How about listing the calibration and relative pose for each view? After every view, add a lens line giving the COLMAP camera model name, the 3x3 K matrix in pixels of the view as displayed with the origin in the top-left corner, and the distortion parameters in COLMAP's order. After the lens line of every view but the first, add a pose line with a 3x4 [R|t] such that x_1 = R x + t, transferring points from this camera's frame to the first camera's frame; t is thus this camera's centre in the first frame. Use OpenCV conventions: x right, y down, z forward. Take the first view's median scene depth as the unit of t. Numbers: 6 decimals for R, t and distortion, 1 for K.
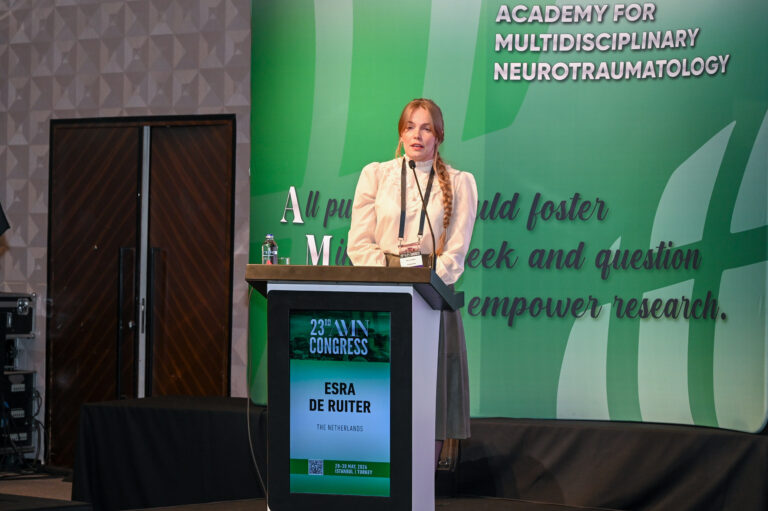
lens RADIAL K [[2497.1, 0, 384.0], [0, 2497.1, 255.5], [0, 0, 1]] dist [0.009597, 0.742390]
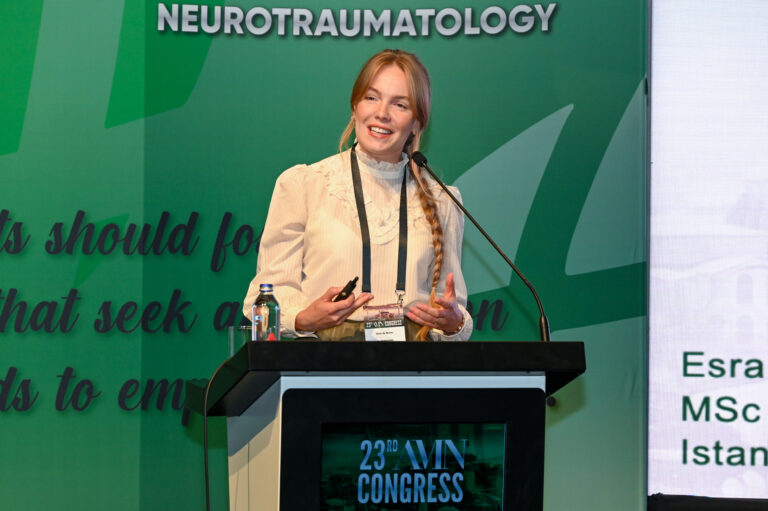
lens RADIAL K [[2780.1, 0, 384.0], [0, 2780.1, 255.5], [0, 0, 1]] dist [0.027575, -0.269395]
pose [[0.863446, -0.001711, 0.504438, -0.259683], [0.008254, 0.999908, -0.010735, -0.006366], [-0.504374, 0.013433, 0.863381, 0.376697]]
